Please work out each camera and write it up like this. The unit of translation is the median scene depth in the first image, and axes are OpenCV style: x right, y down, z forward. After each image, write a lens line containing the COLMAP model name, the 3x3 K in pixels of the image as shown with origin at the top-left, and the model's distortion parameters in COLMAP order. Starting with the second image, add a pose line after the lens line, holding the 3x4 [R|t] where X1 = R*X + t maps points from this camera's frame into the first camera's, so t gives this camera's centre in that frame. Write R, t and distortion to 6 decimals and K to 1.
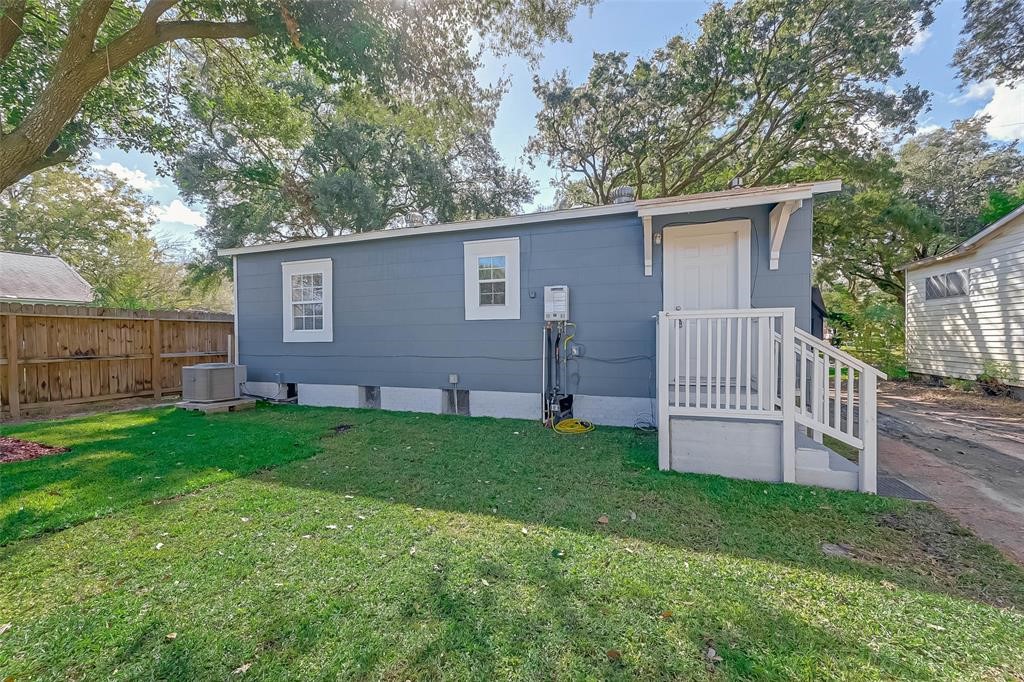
lens RADIAL K [[408.6, 0, 514.5], [0, 408.6, 341.4], [0, 0, 1]] dist [-0.001558, -0.000363]
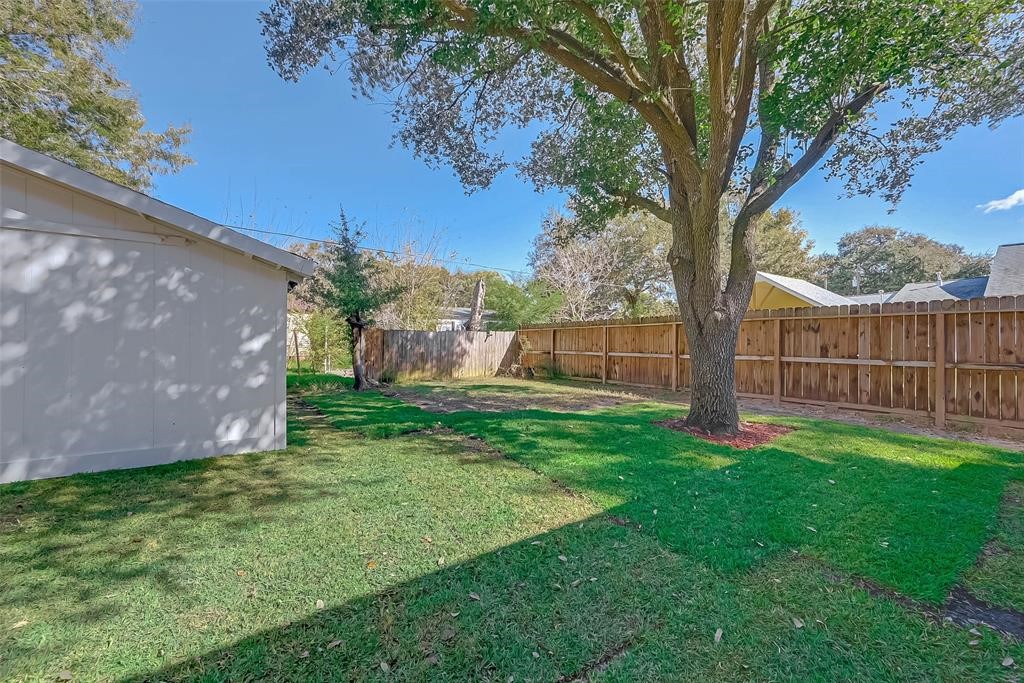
lens RADIAL K [[408.6, 0, 514.5], [0, 408.6, 341.9], [0, 0, 1]] dist [-0.001558, -0.000363]
pose [[-0.560497, 0.006164, -0.828133, 0.052452], [-0.010451, 0.999840, 0.014516, -0.005144], [0.828090, 0.016791, -0.560343, 0.769266]]
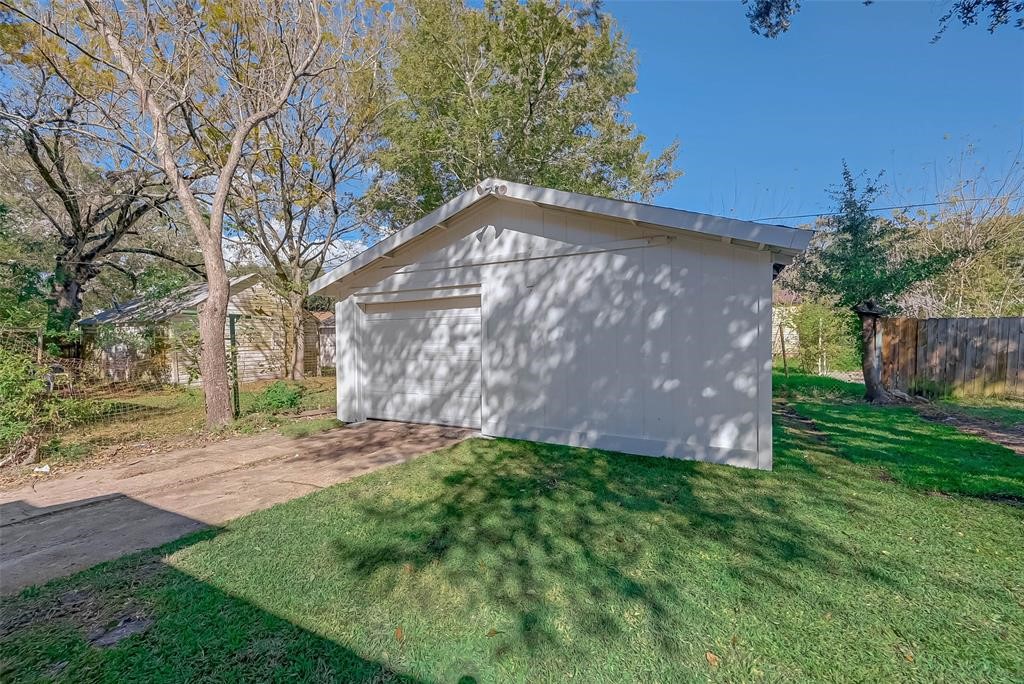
lens RADIAL K [[408.6, 0, 514.5], [0, 408.6, 342.4], [0, 0, 1]] dist [-0.001558, -0.000363]
pose [[-0.996615, 0.015241, 0.080789, 0.013585], [0.016796, 0.999686, 0.018599, 0.001855], [-0.080480, 0.019893, -0.996558, 0.631831]]
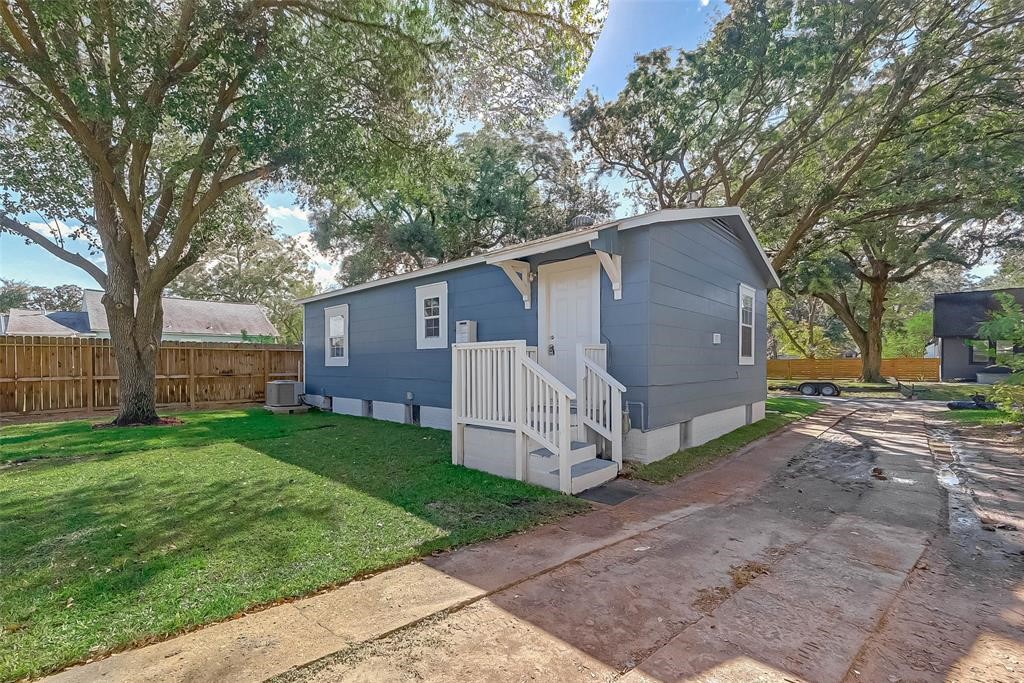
lens RADIAL K [[446.5, 0, 453.5], [0, 446.5, 366.8], [0, 0, 1]] dist [-0.000152, -0.000489]
pose [[0.891500, 0.008001, -0.452951, 0.608336], [-0.009720, 0.999952, -0.001469, 0.002622], [0.452917, 0.005712, 0.891534, -0.169821]]
